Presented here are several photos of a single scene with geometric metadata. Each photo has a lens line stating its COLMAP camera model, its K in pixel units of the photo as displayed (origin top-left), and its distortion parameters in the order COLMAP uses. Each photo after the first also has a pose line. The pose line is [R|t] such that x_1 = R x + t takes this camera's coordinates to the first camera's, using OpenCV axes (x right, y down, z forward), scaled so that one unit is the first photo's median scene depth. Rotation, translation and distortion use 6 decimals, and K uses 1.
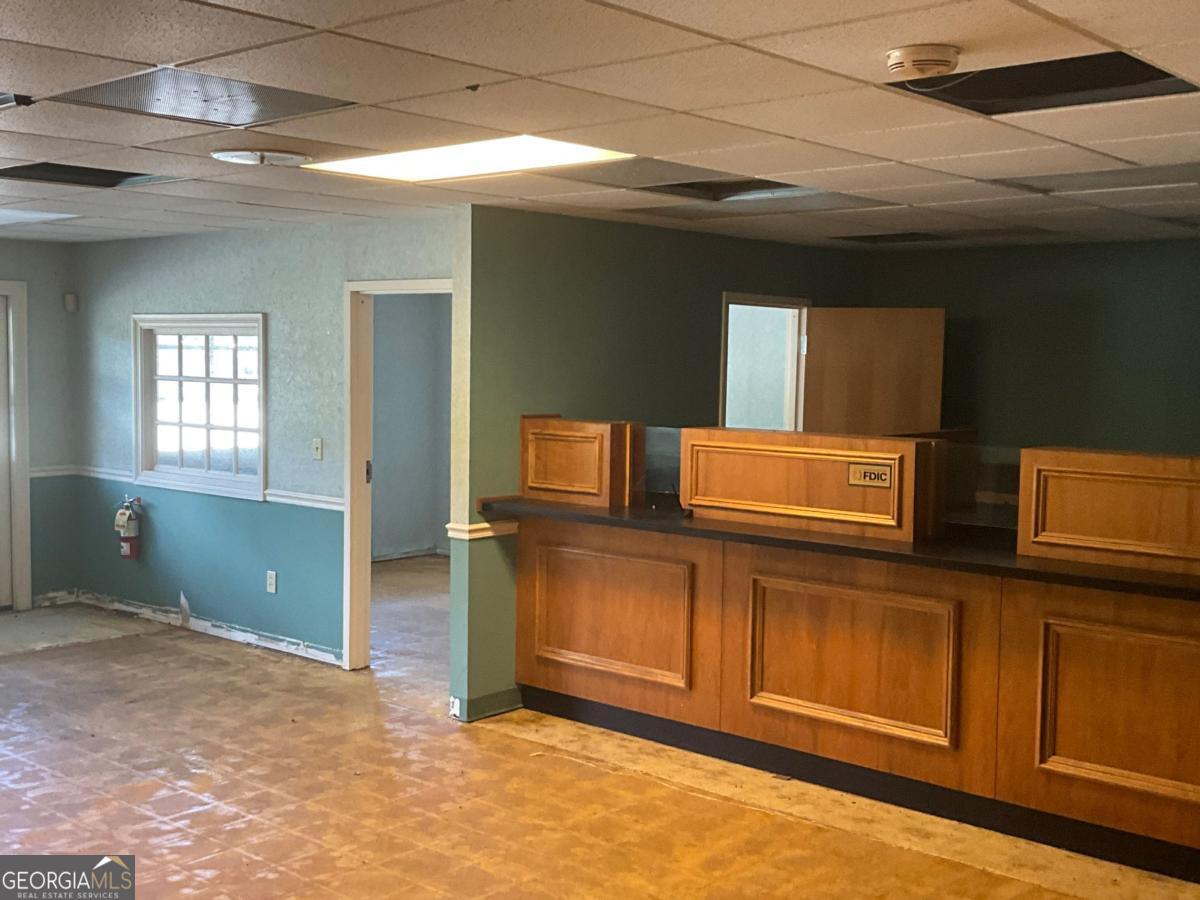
lens RADIAL K [[1358.2, 0, 591.7], [0, 1358.2, 451.9], [0, 0, 1]] dist [0.091074, 0.000000]
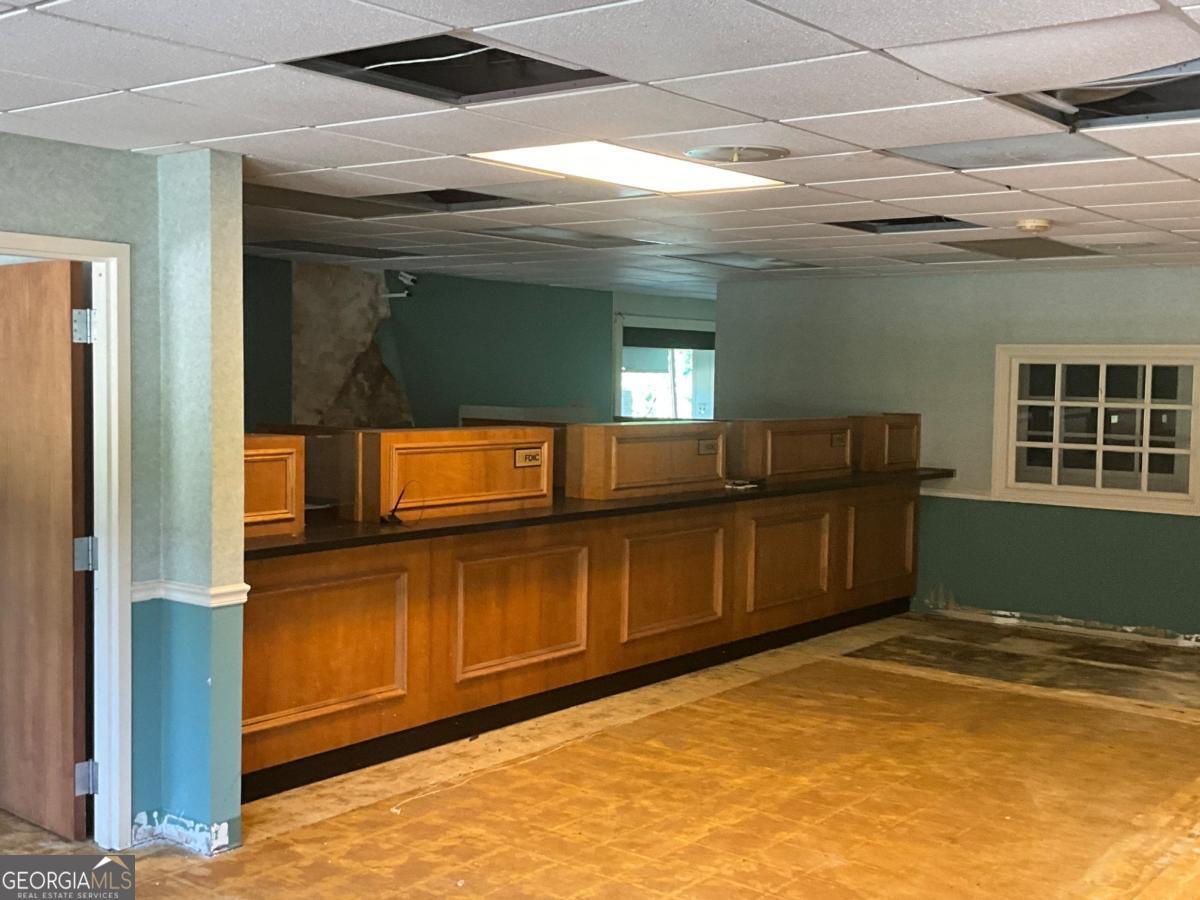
lens RADIAL K [[1358.2, 0, 592.3], [0, 1358.2, 448.6], [0, 0, 1]] dist [0.091074, 0.000000]
pose [[-0.053529, -0.073229, 0.995878, -0.976096], [0.054061, 0.995632, 0.076116, -0.077657], [-0.997102, 0.057913, -0.049337, 0.964764]]
